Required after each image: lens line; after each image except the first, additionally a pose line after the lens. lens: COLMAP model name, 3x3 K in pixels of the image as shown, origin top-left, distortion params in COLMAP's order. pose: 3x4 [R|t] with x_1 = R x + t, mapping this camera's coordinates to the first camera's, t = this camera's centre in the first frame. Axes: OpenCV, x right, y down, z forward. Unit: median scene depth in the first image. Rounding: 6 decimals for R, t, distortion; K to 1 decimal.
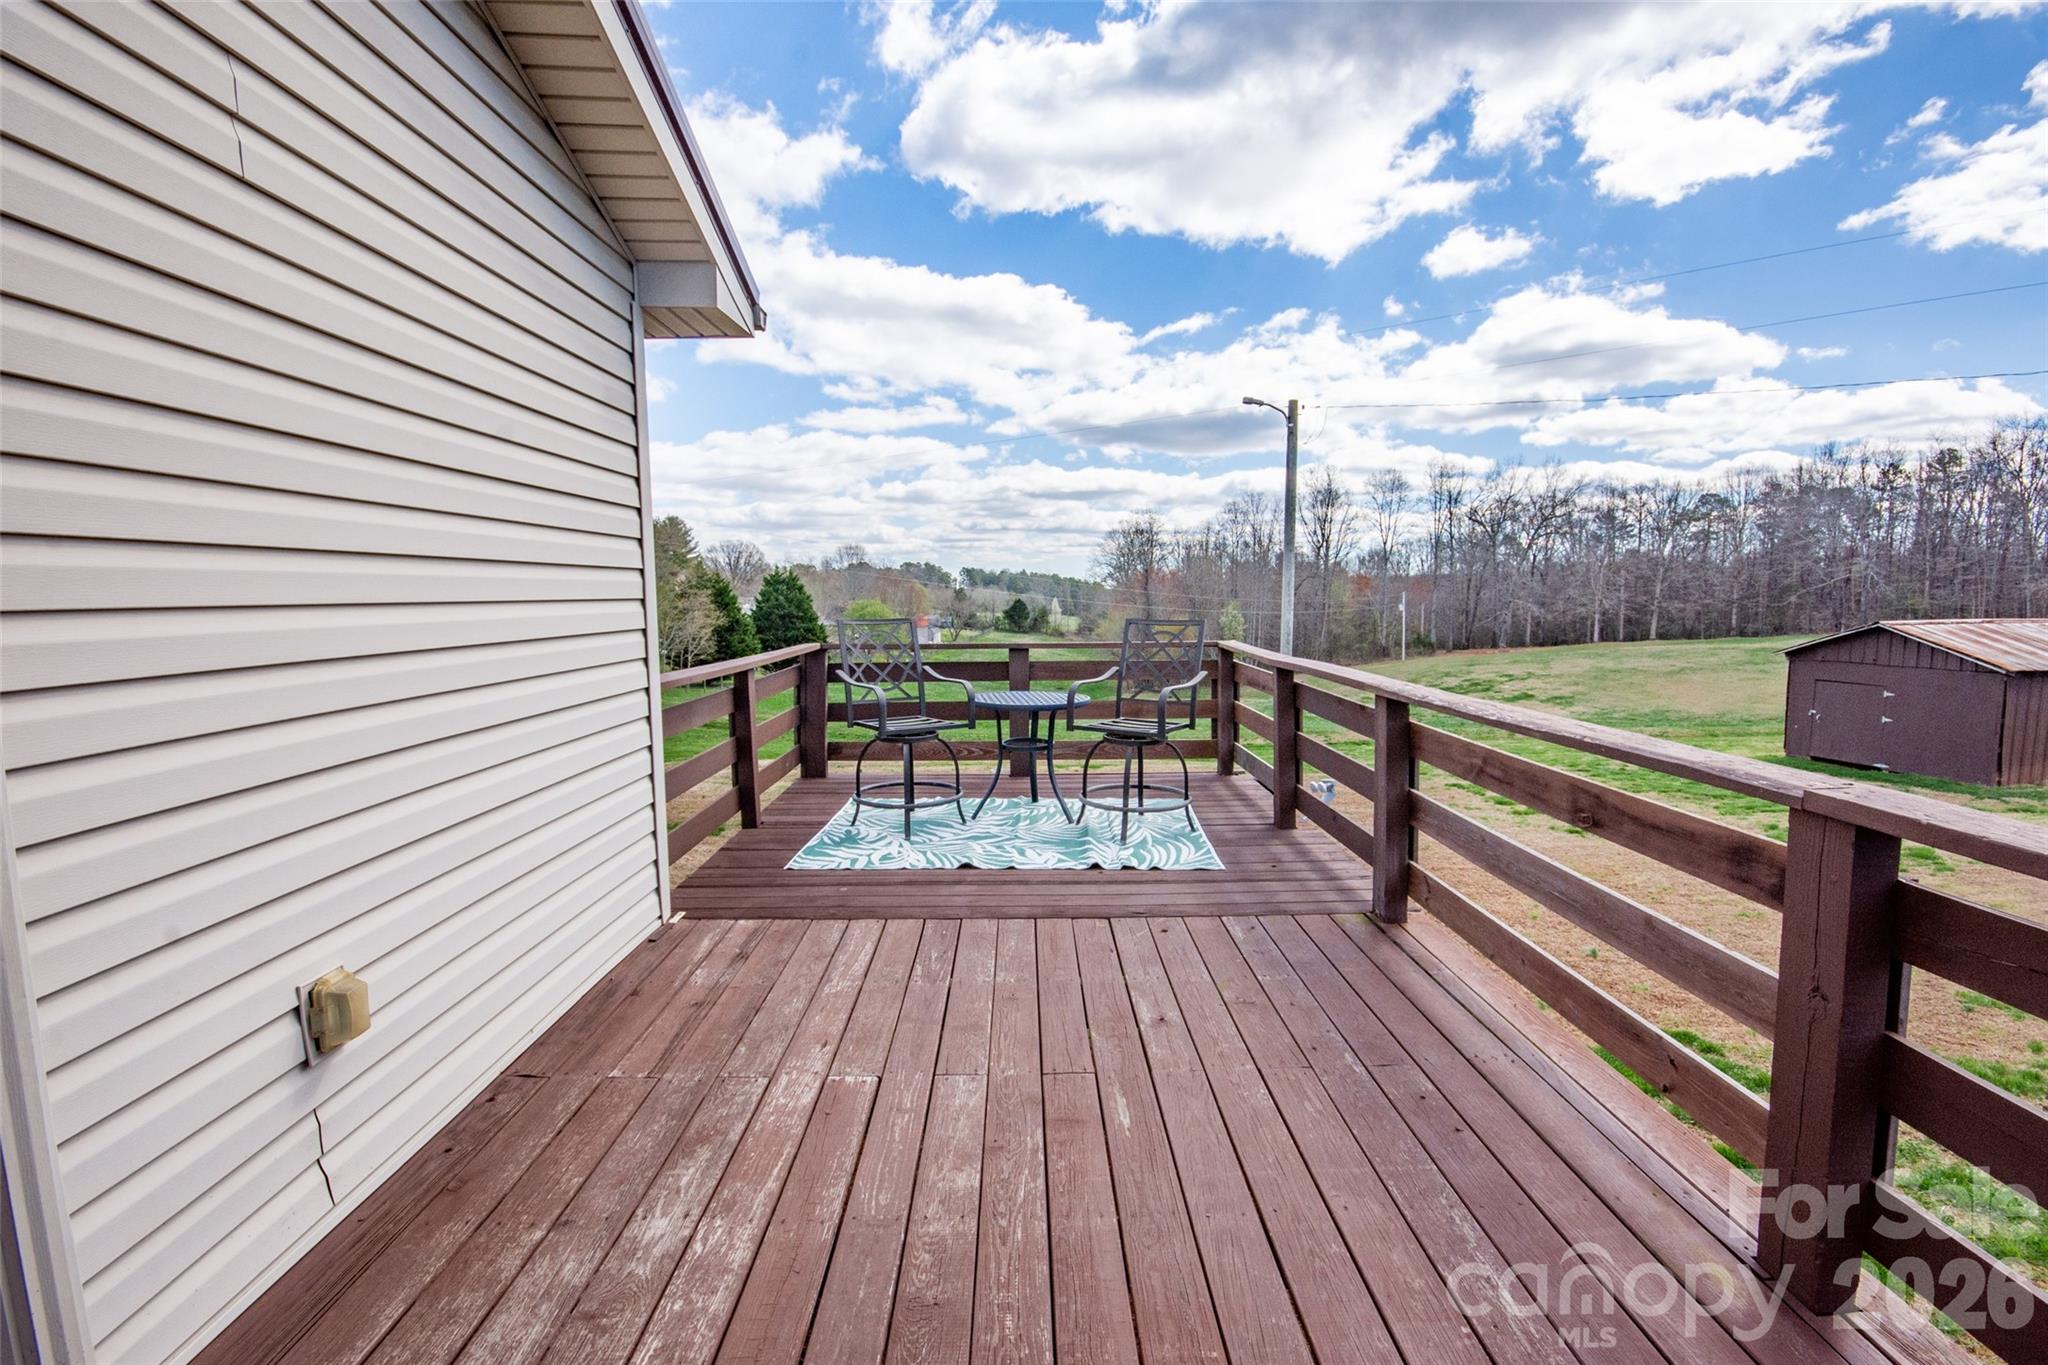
lens RADIAL K [[914.2, 0, 1024.0], [0, 914.2, 682.5], [0, 0, 1]] dist [-0.000981, -0.009468]
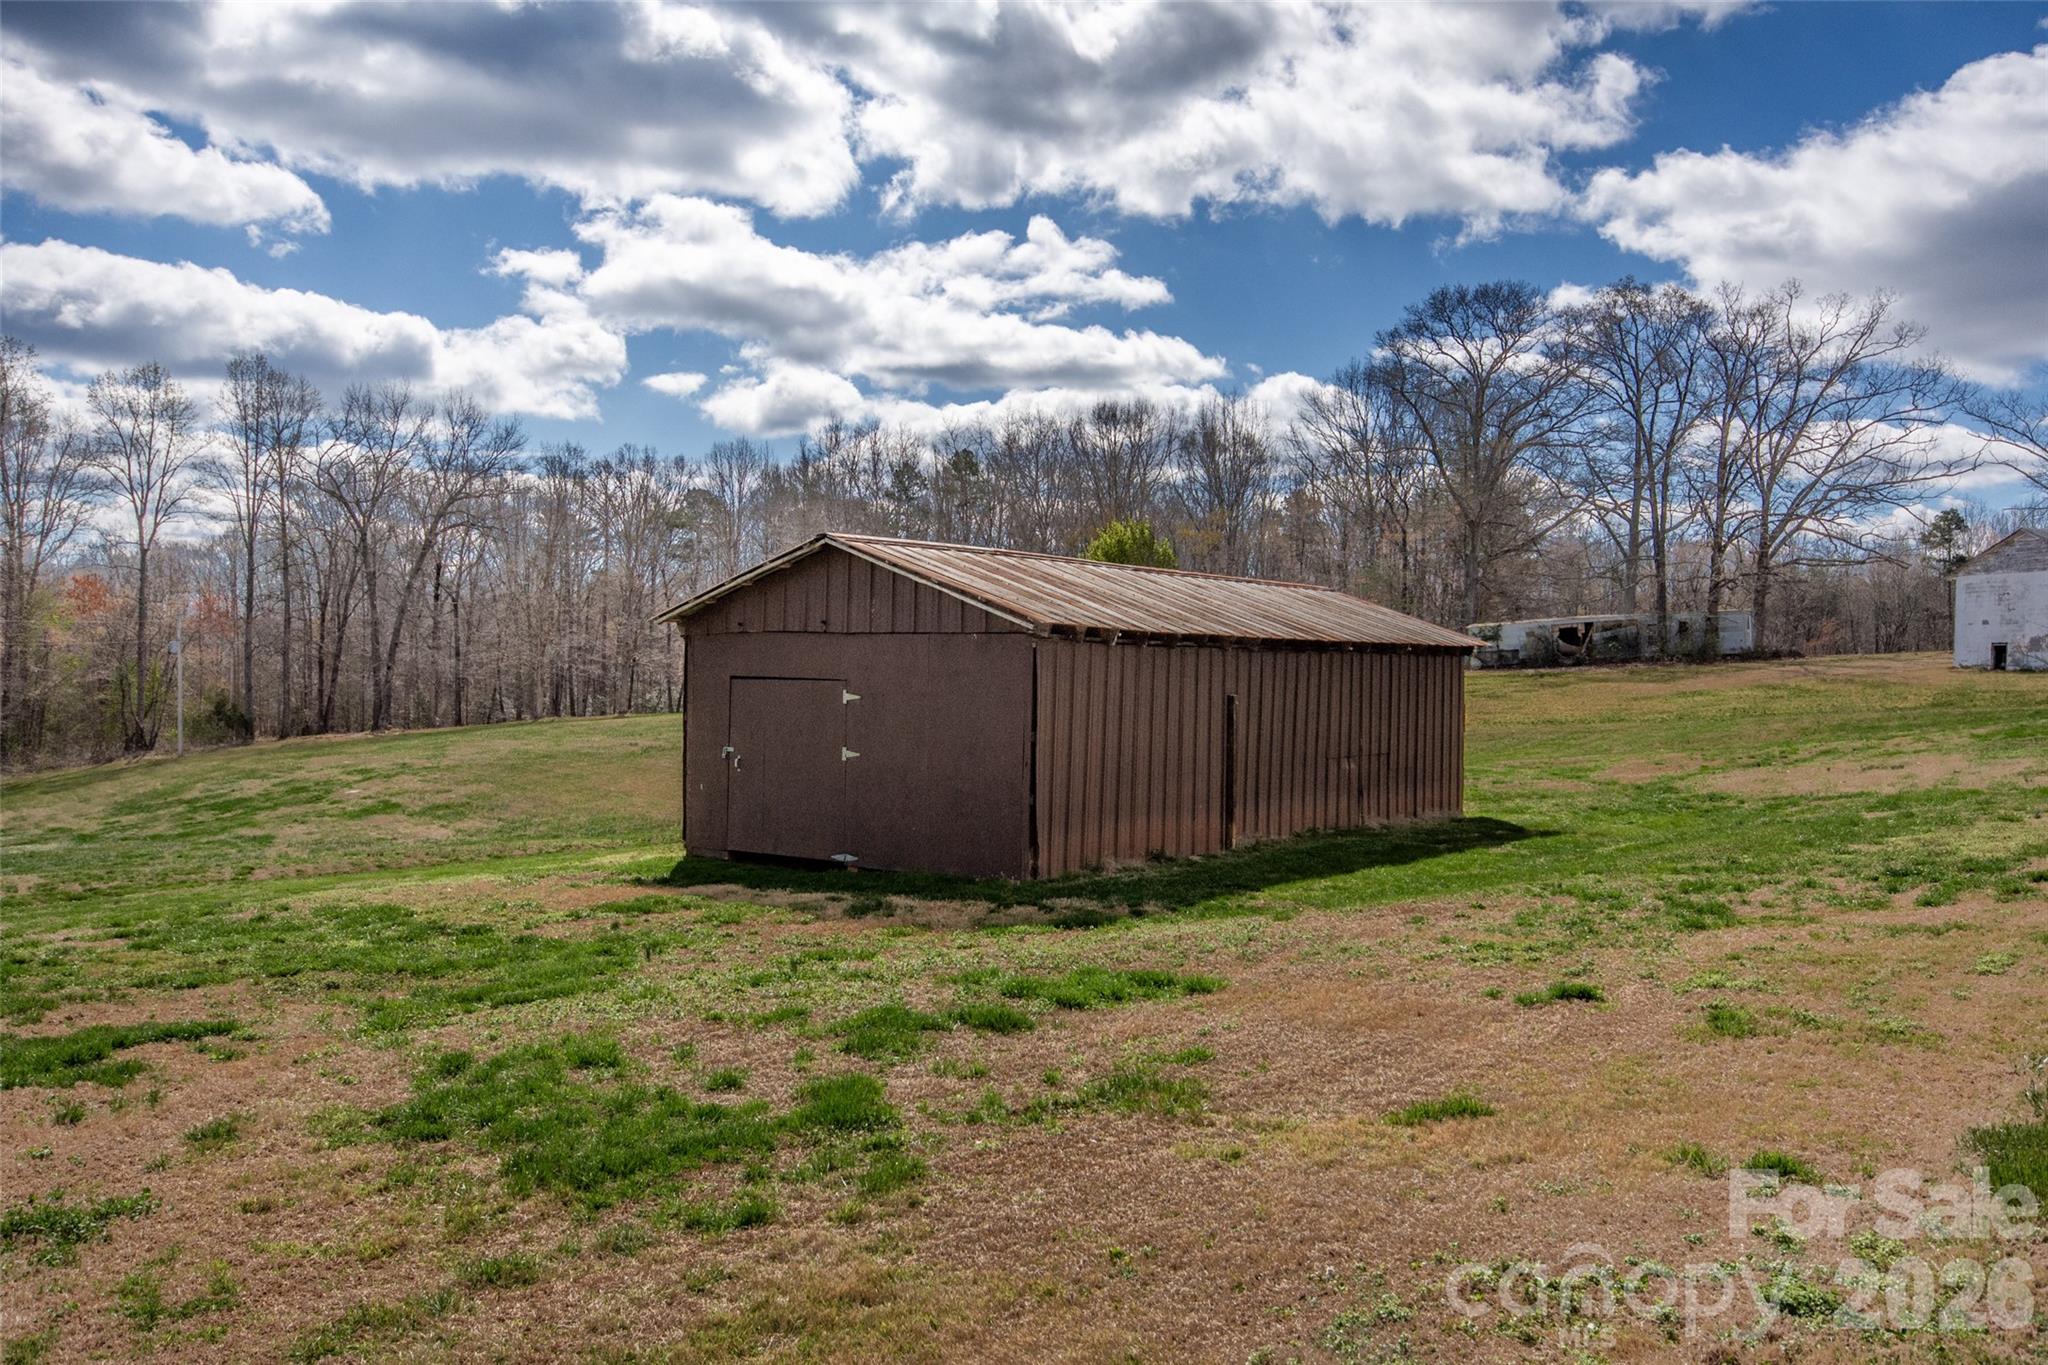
lens RADIAL K [[1629.2, 0, 1020.2], [0, 1629.2, 688.4], [0, 0, 1]] dist [0.007977, 0.005160]
pose [[0.680839, 0.012572, 0.732326, 0.112784], [0.043437, 0.997400, -0.057505, 0.015780], [-0.731144, 0.070961, 0.678522, 0.104912]]
